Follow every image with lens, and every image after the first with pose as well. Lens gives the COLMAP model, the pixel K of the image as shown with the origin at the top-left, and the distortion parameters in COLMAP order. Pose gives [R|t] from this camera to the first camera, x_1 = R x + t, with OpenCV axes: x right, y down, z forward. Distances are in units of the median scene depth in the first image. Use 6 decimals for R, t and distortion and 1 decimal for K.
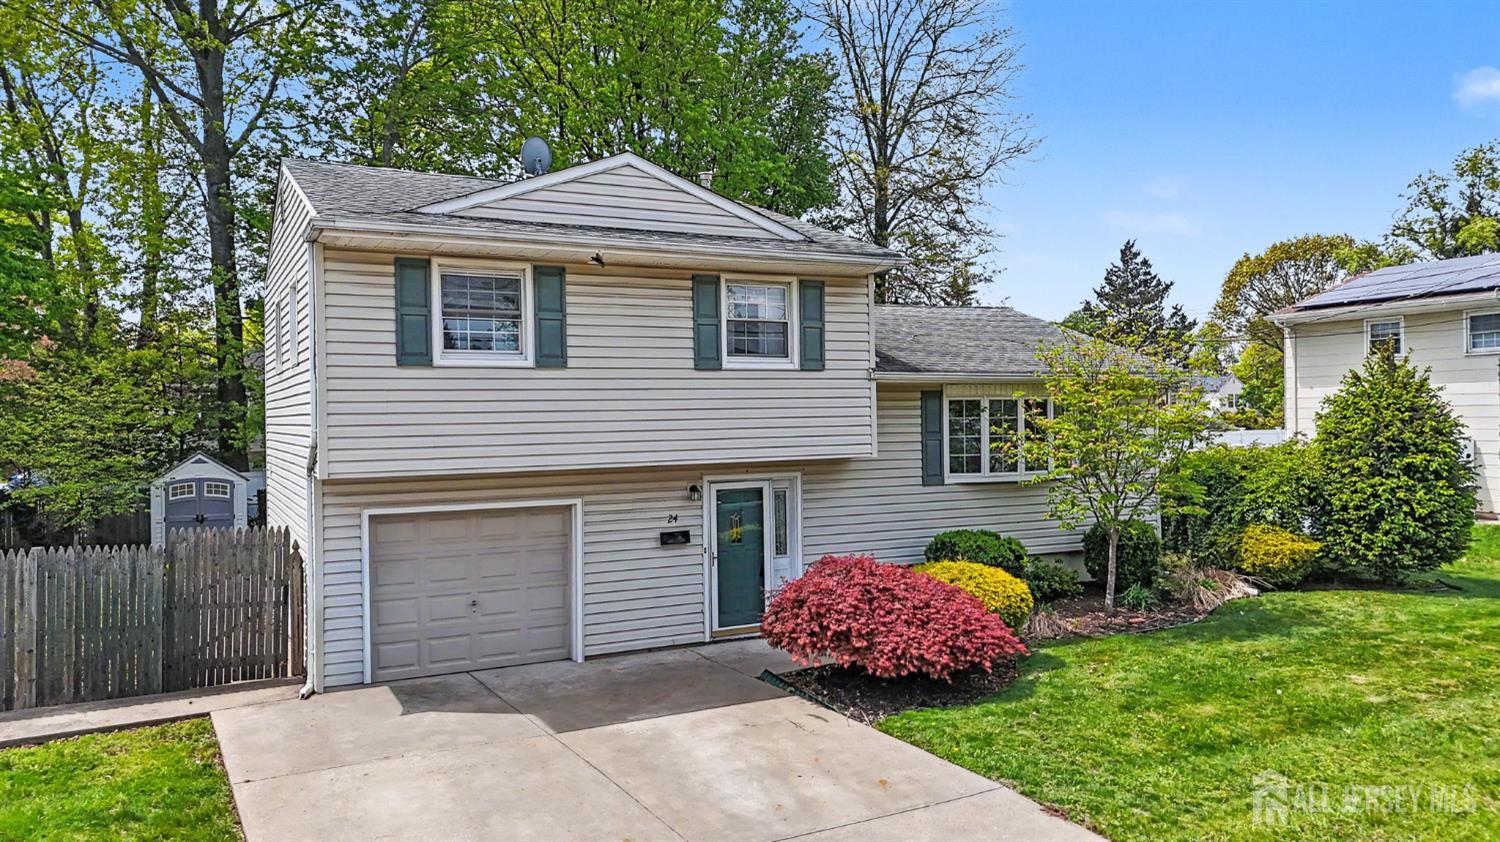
lens RADIAL K [[1127.1, 0, 753.5], [0, 1127.1, 416.9], [0, 0, 1]] dist [0.073208, -0.027088]
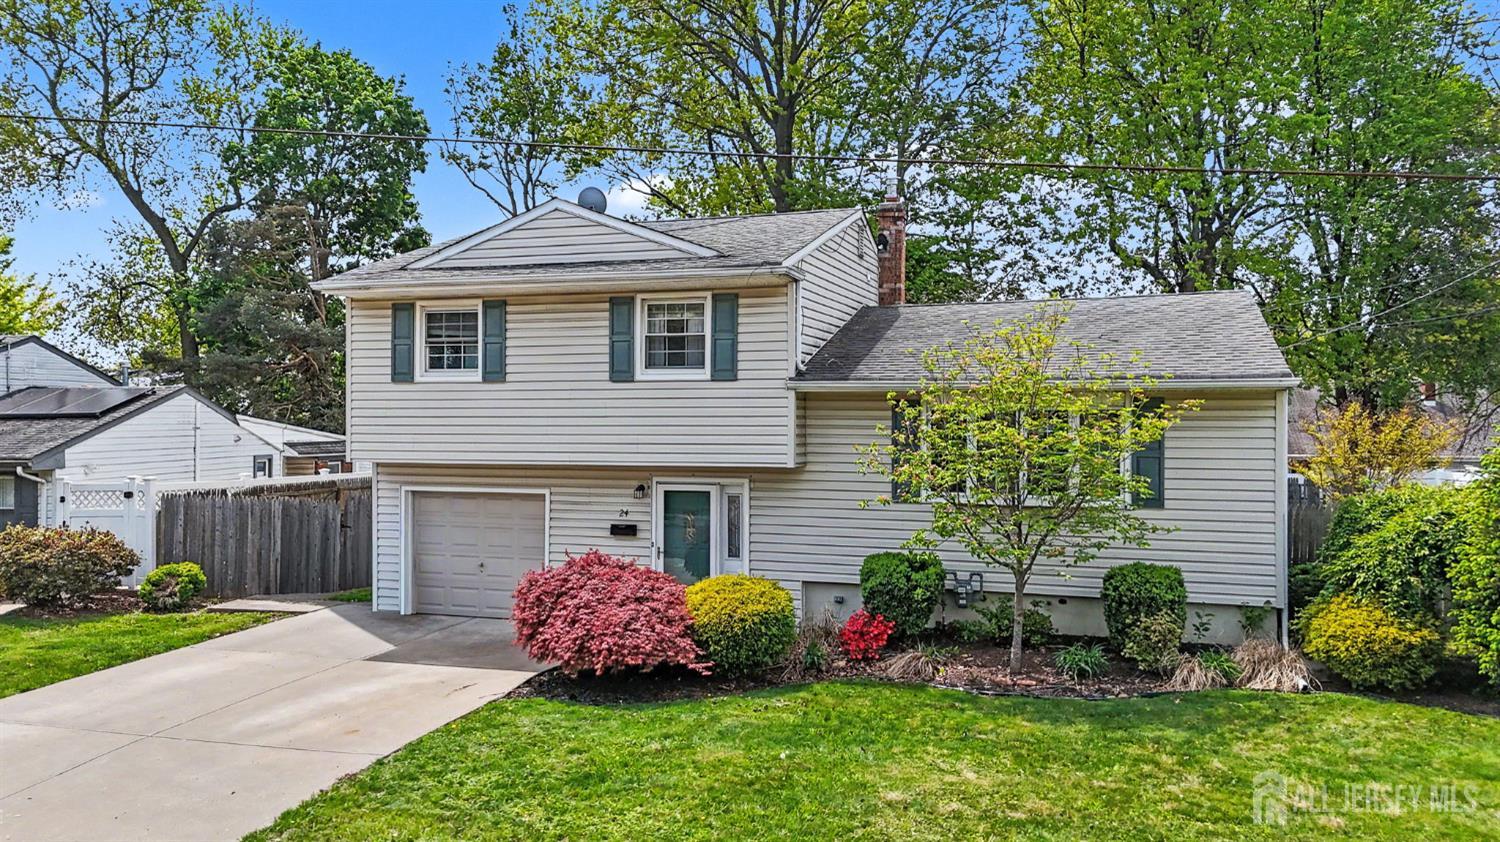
lens RADIAL K [[1127.1, 0, 756.4], [0, 1127.1, 411.1], [0, 0, 1]] dist [0.073208, -0.027088]
pose [[0.691363, 0.008660, -0.722455, 0.850791], [-0.014427, 0.999894, -0.001821, -0.011989], [0.722363, 0.011682, 0.691415, 0.317434]]
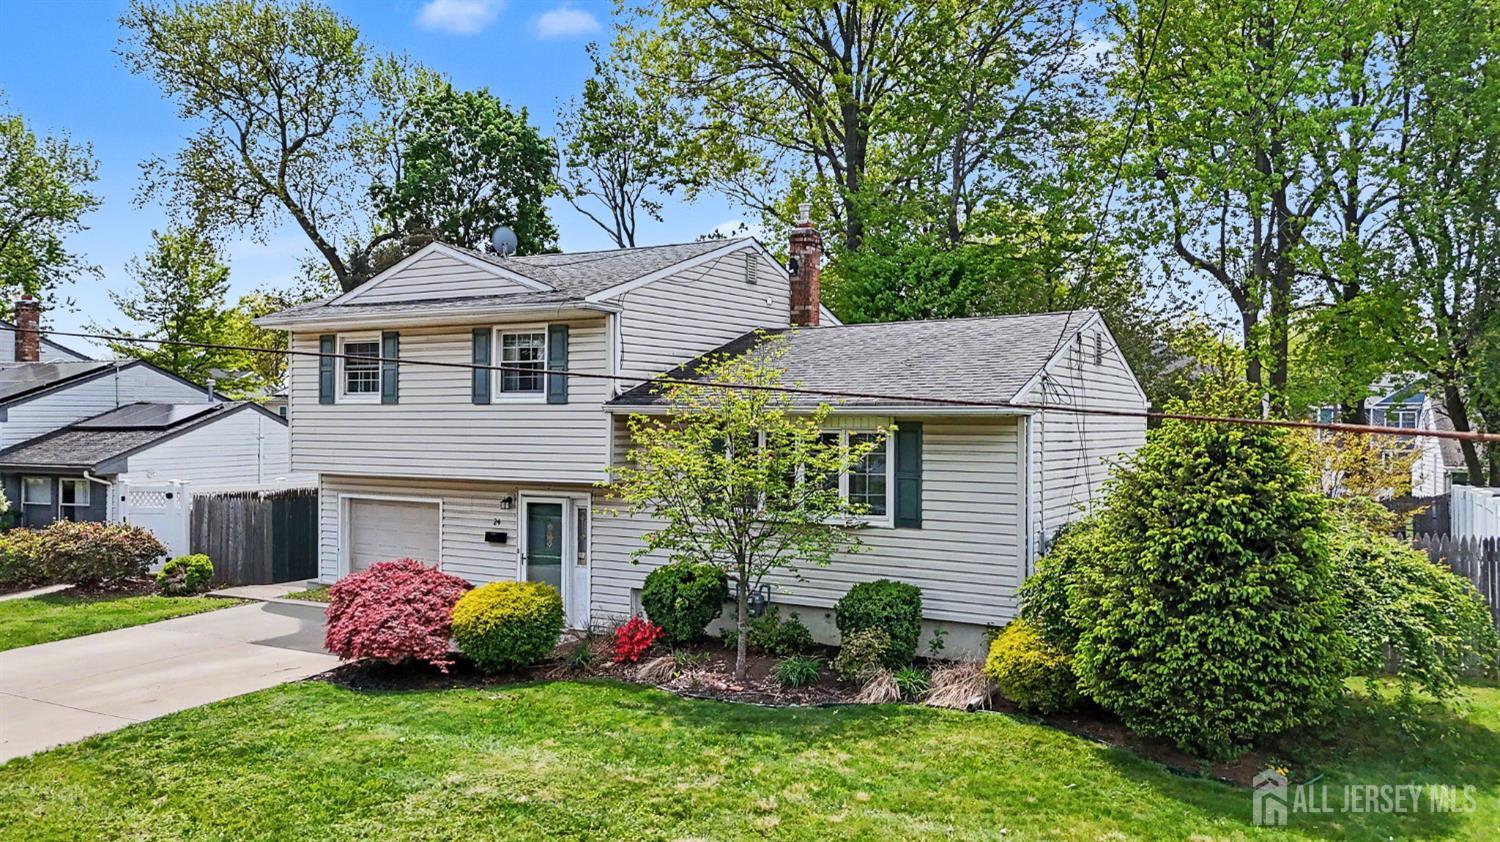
lens RADIAL K [[1127.1, 0, 761.3], [0, 1127.1, 422.5], [0, 0, 1]] dist [0.073208, -0.027088]
pose [[0.521906, 0.017553, -0.852822, 1.174308], [-0.015246, 0.999821, 0.011249, -0.039782], [0.852867, 0.007131, 0.522080, 0.601500]]
